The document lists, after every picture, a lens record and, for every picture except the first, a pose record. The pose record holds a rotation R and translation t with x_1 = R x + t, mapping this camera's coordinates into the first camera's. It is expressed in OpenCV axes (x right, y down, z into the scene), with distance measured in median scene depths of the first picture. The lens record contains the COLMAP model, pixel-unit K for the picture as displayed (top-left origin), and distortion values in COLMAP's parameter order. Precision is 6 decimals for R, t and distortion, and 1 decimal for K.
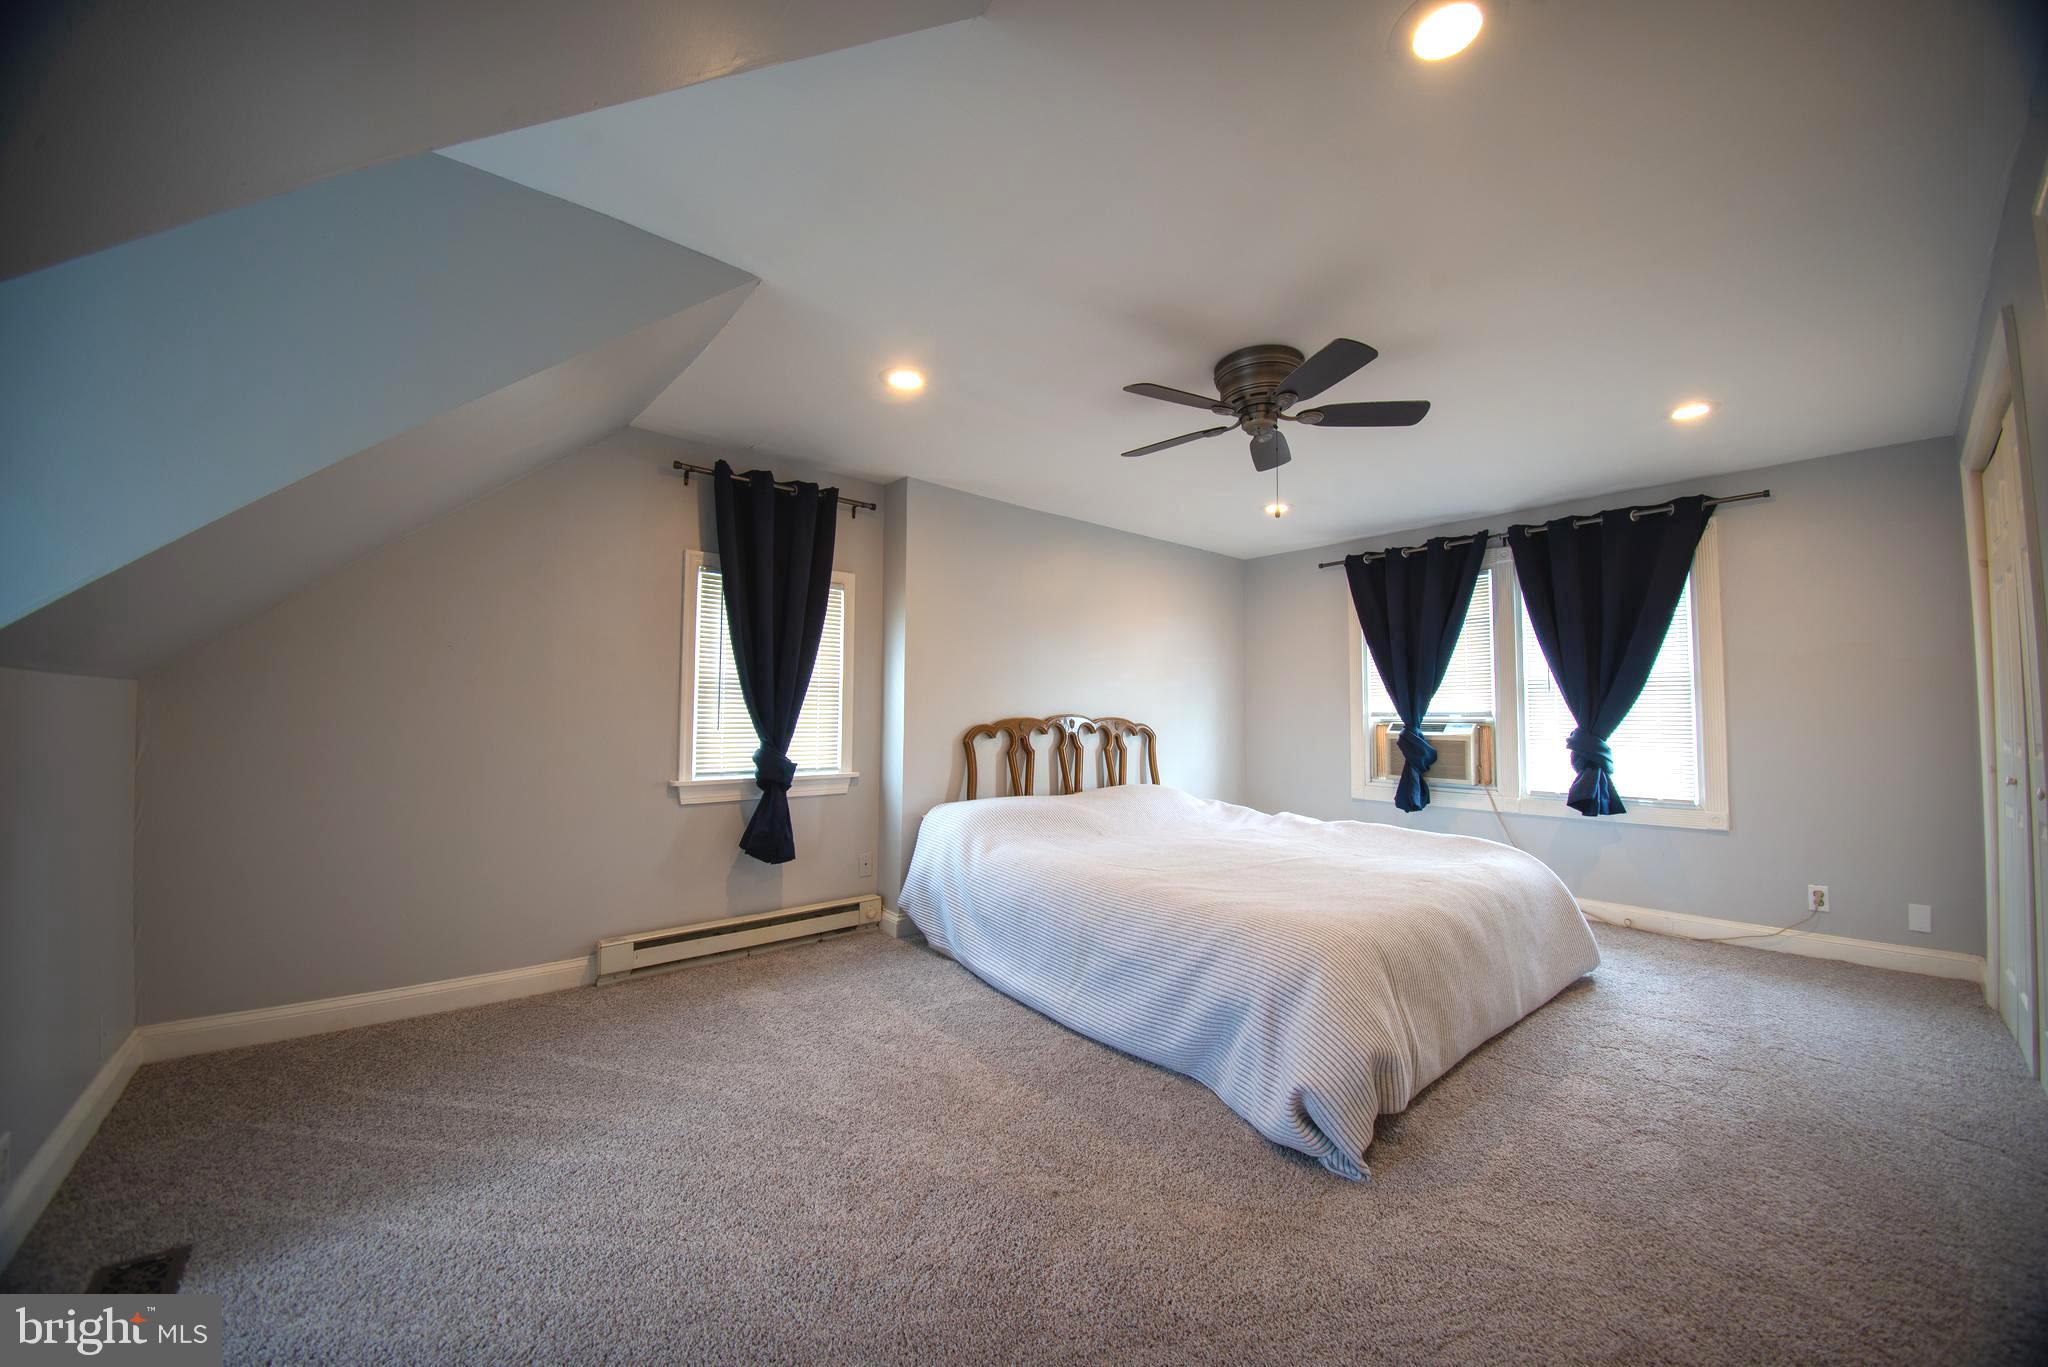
lens RADIAL K [[756.3, 0, 1027.1], [0, 756.3, 677.4], [0, 0, 1]] dist [0.002152, -0.014813]
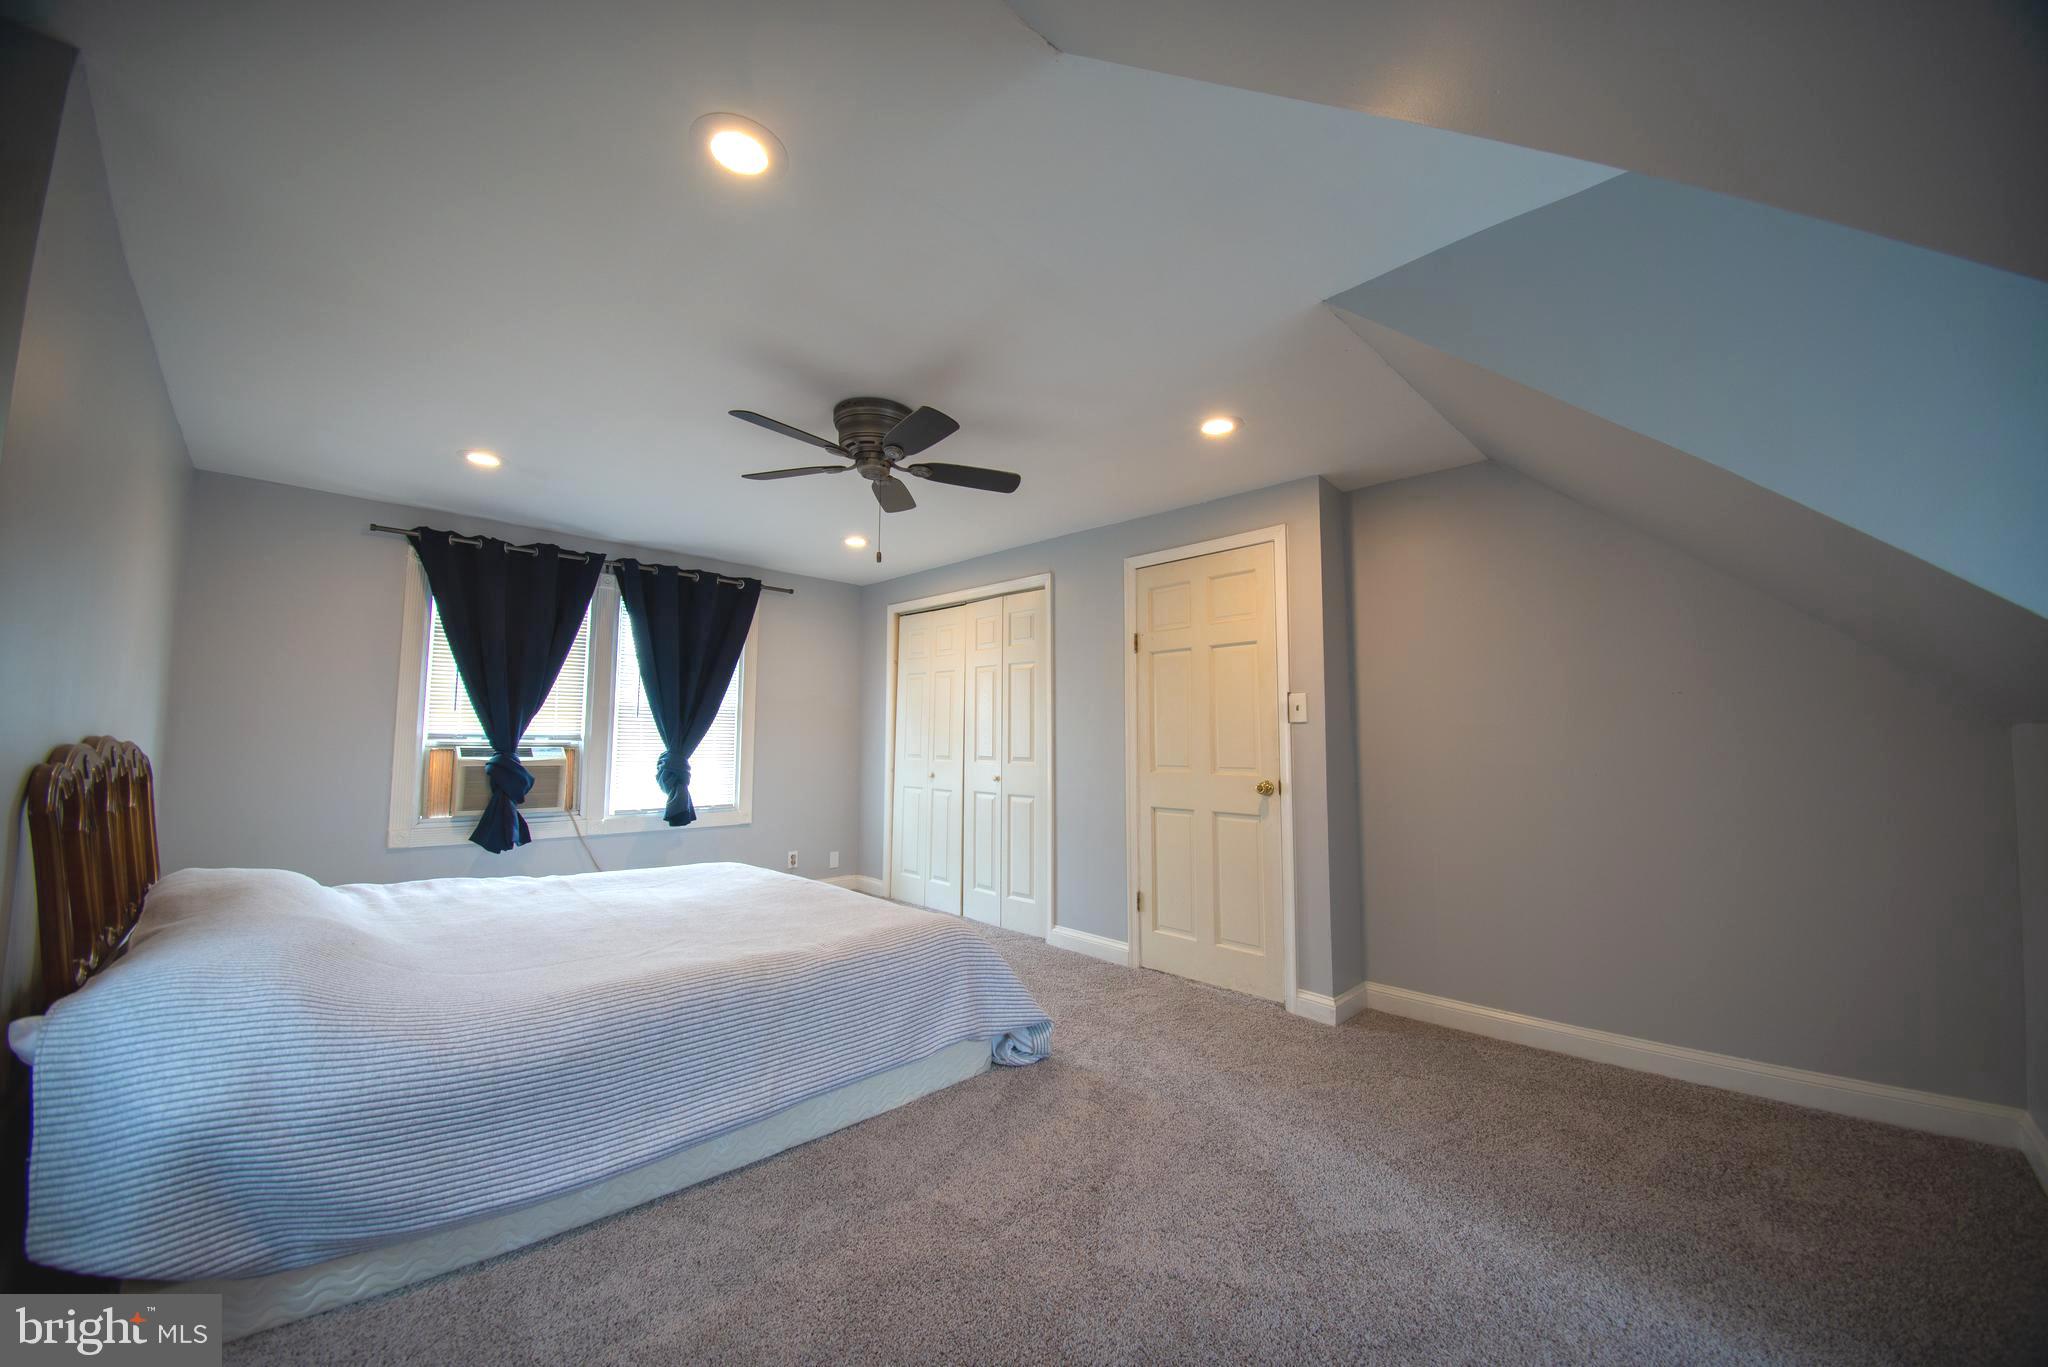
lens RADIAL K [[756.3, 0, 1027.1], [0, 756.3, 677.4], [0, 0, 1]] dist [0.002152, -0.014813]
pose [[-0.091915, 0.089492, 0.991737, -0.420175], [-0.049240, 0.994326, -0.094289, 0.035142], [-0.994549, -0.057499, -0.086987, 0.511830]]
